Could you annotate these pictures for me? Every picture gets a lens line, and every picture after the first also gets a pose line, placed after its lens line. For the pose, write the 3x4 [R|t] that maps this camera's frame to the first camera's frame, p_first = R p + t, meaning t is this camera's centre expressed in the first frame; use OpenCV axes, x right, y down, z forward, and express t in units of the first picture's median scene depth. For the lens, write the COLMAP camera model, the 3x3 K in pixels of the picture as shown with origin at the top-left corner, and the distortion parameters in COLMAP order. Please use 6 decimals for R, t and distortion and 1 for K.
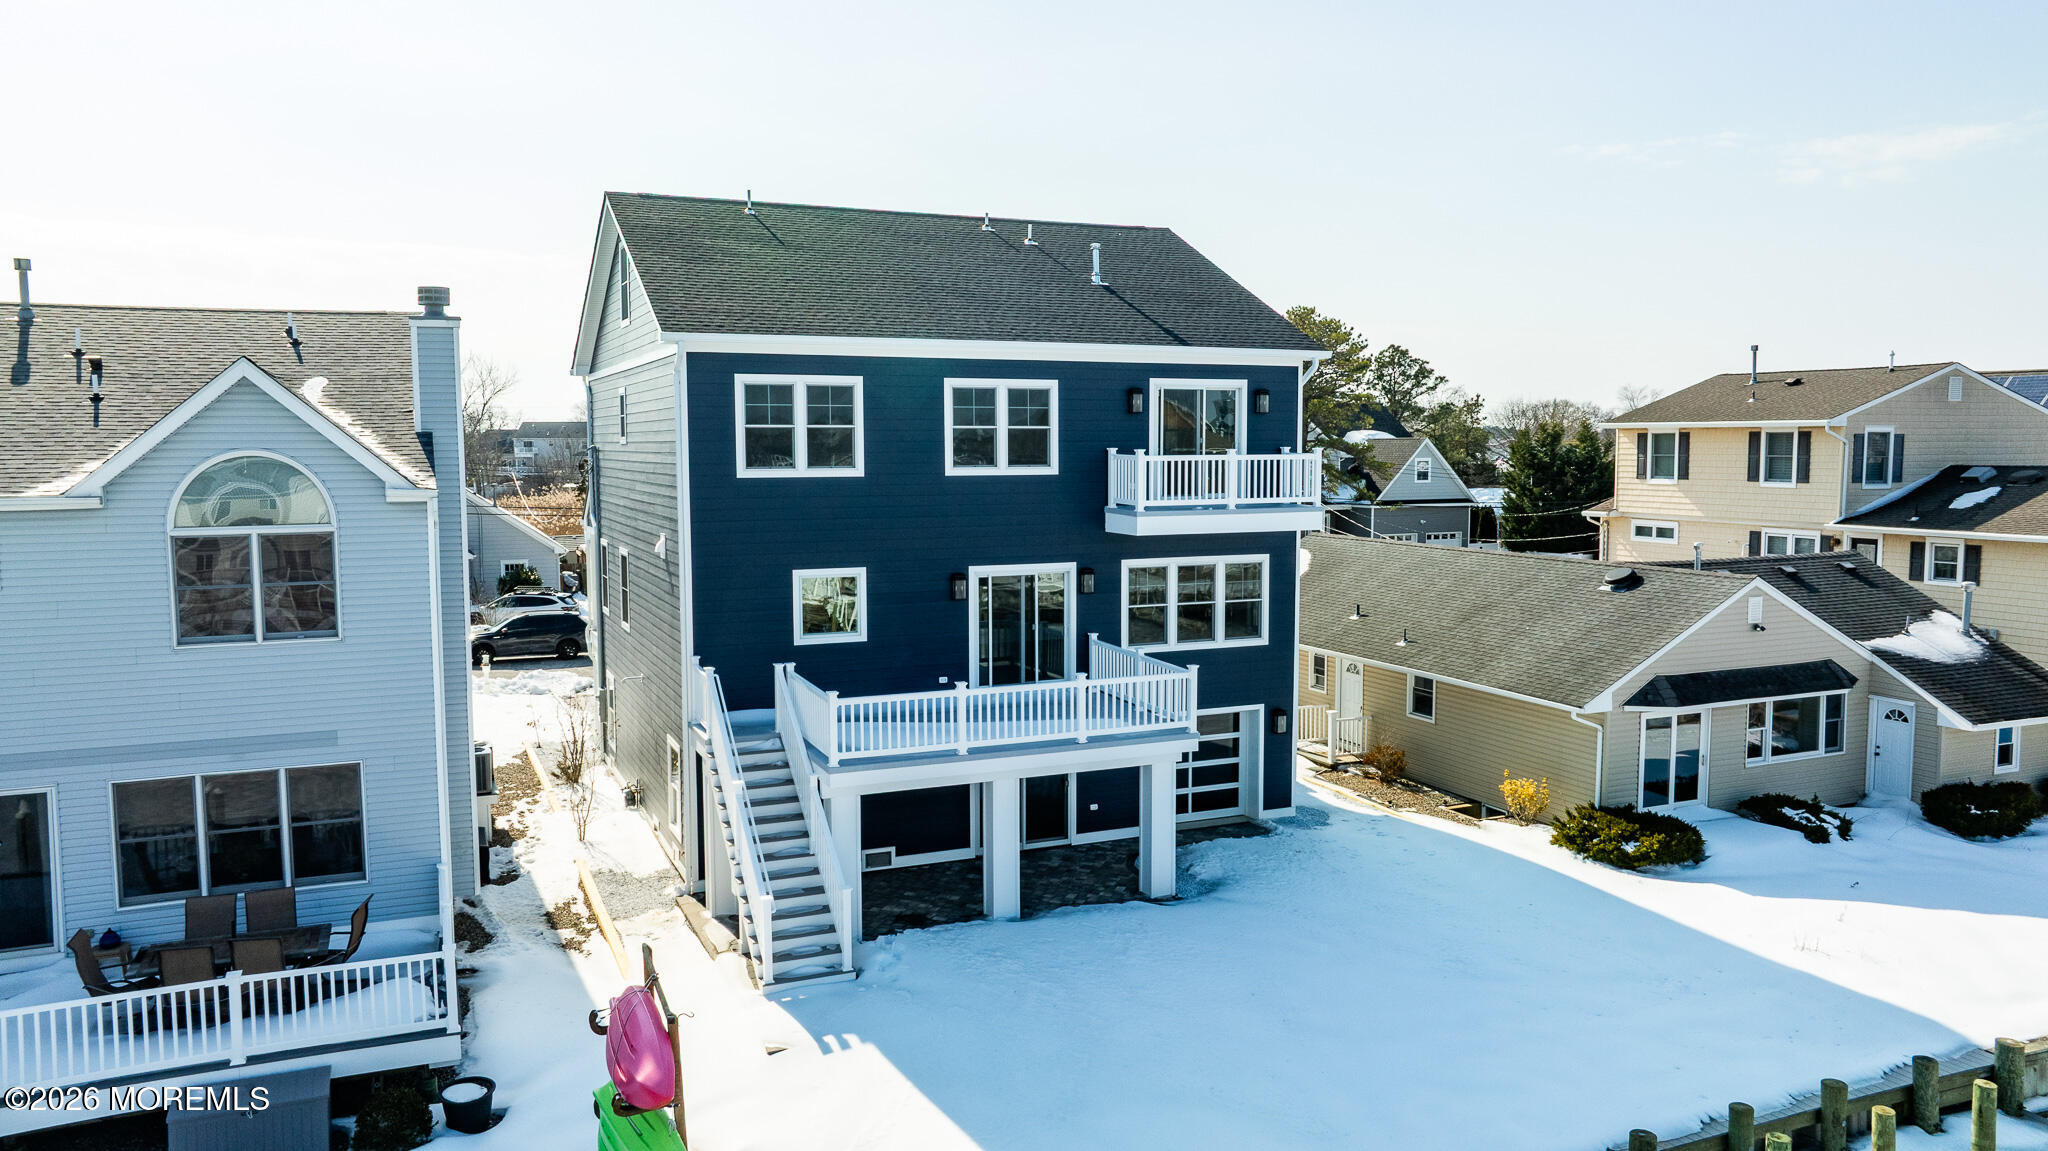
lens RADIAL K [[1470.9, 0, 1034.3], [0, 1470.9, 561.5], [0, 0, 1]] dist [-0.041703, 0.034647]
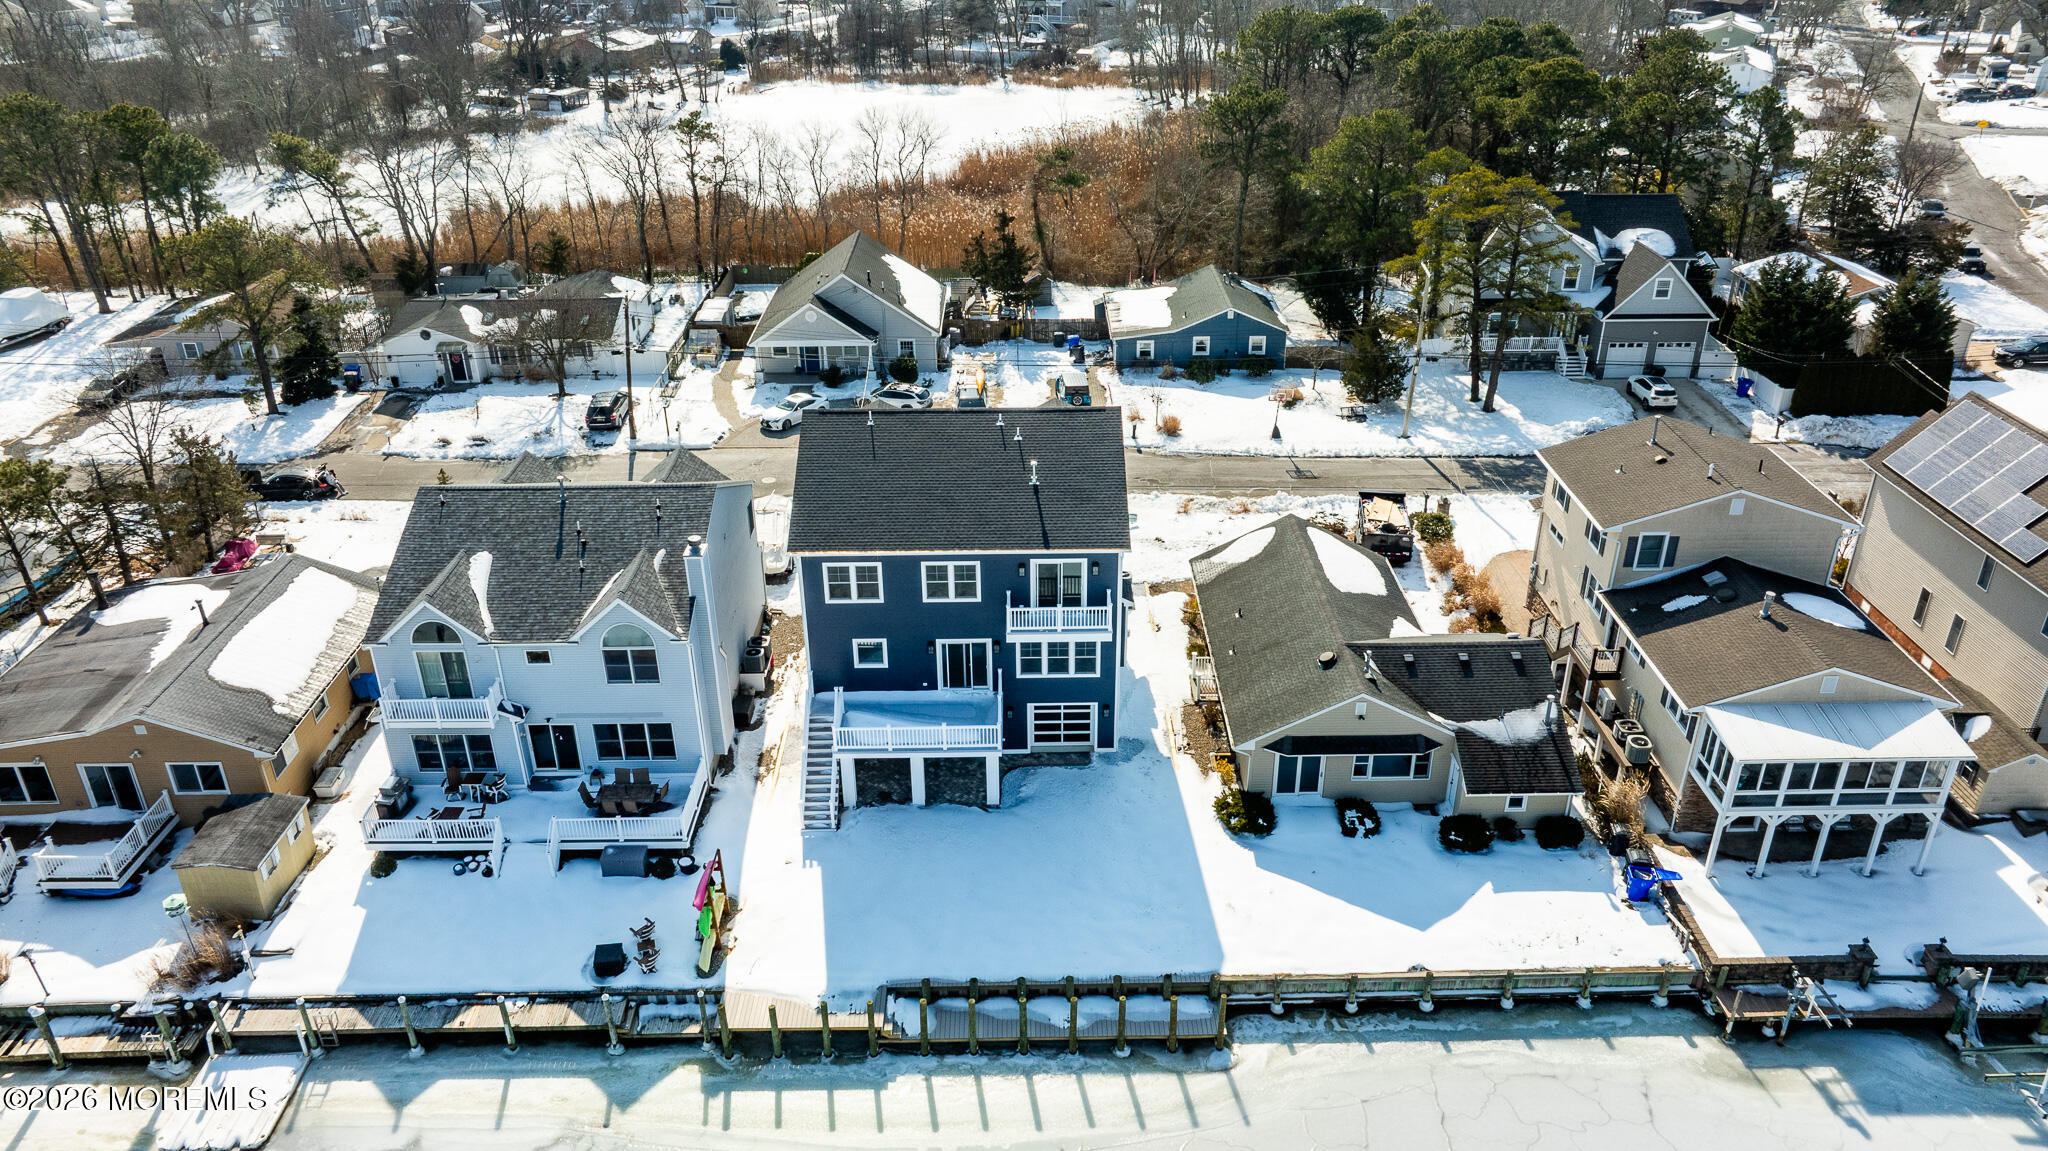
lens RADIAL K [[1470.9, 0, 1022.7], [0, 1470.9, 579.1], [0, 0, 1]] dist [-0.041703, 0.034647]
pose [[0.916954, 0.177606, -0.357283, 0.832676], [-0.025855, 0.920030, 0.390993, -0.931270], [0.398154, -0.349286, 0.848217, -0.752128]]
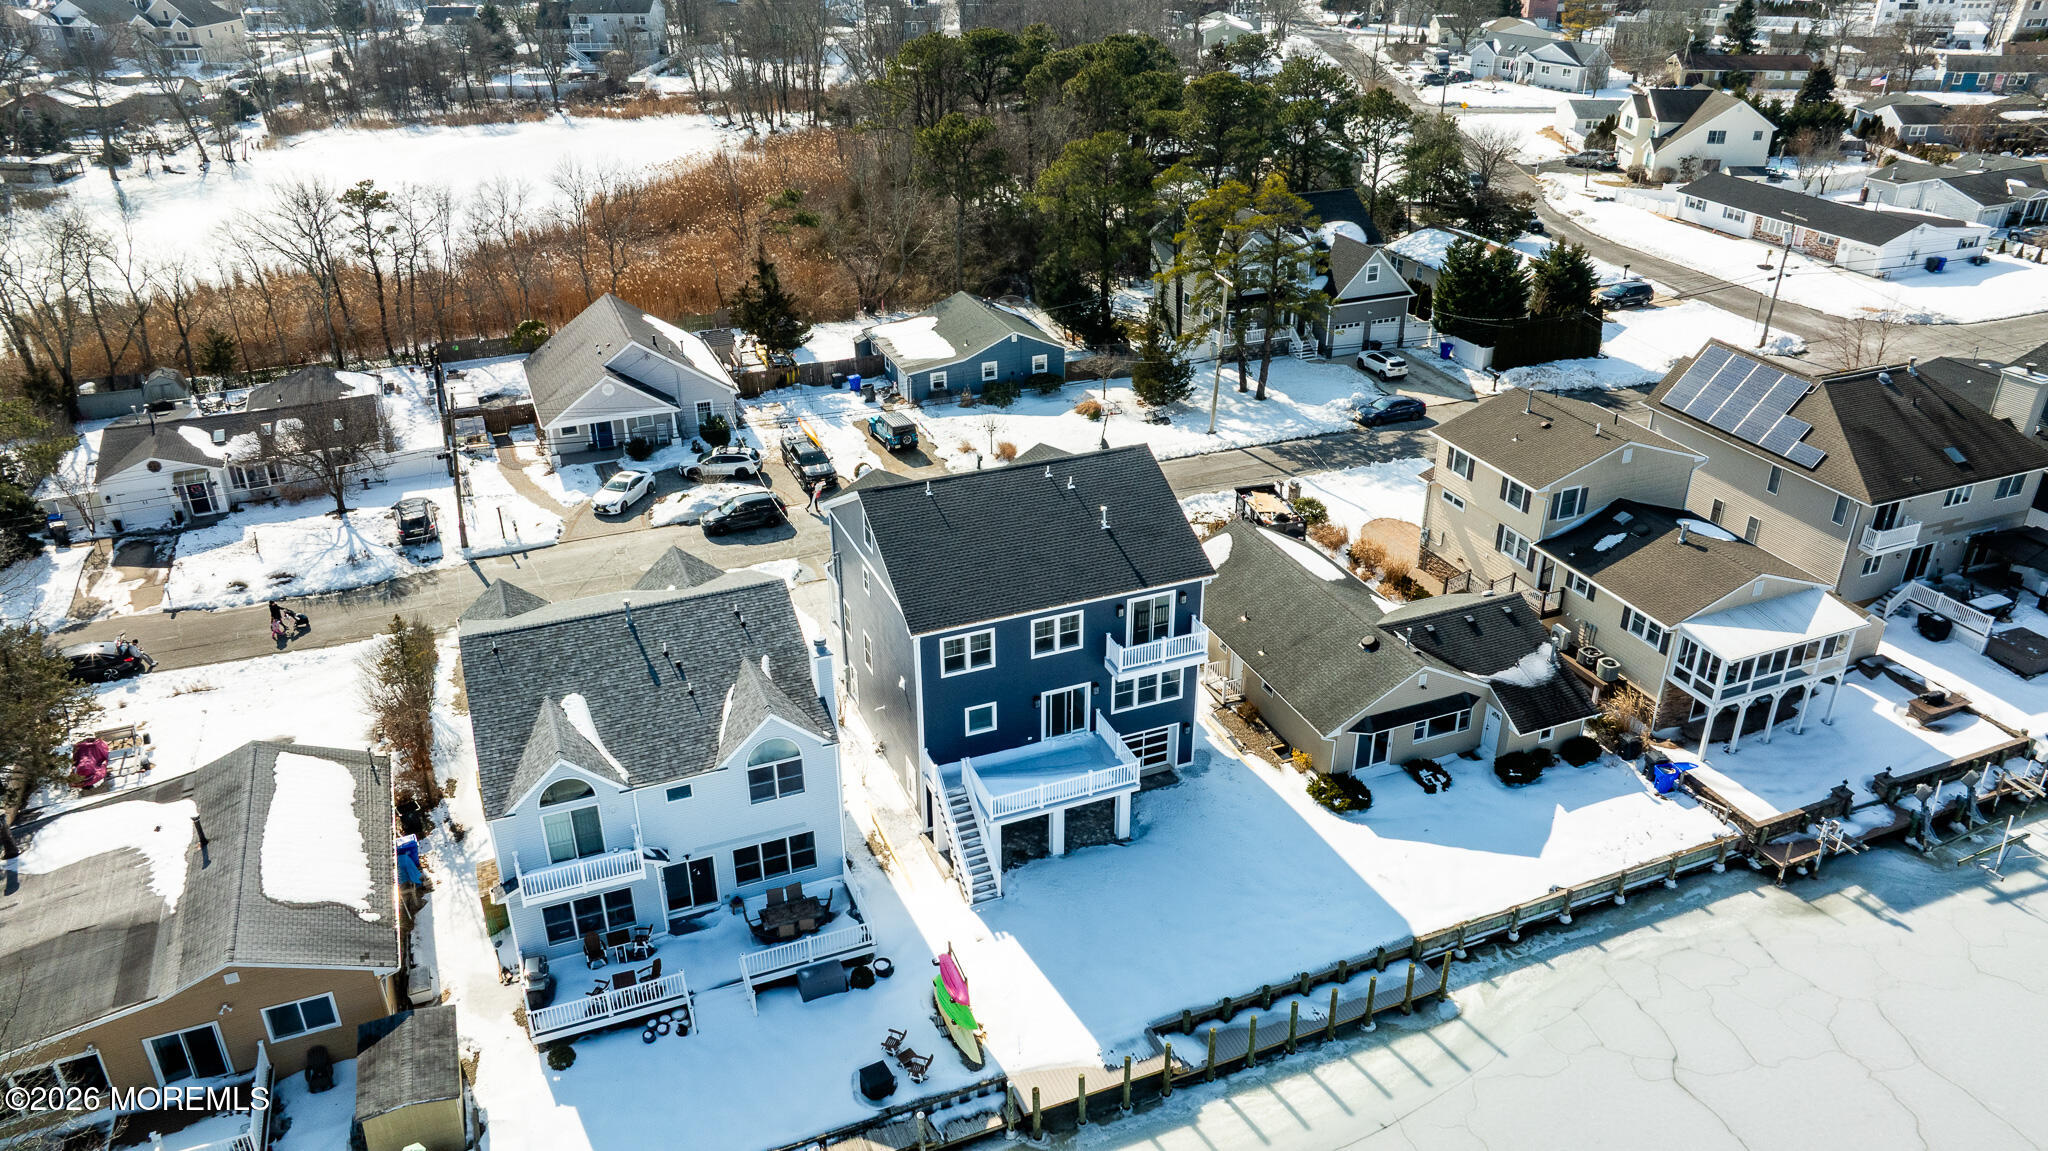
lens RADIAL K [[1470.9, 0, 1038.3], [0, 1470.9, 588.7], [0, 0, 1]] dist [-0.041703, 0.034647]
pose [[0.999818, 0.011046, -0.015577, -0.017401], [-0.004124, 0.921363, 0.388680, -1.004128], [0.018645, -0.388545, 0.921241, -0.975349]]
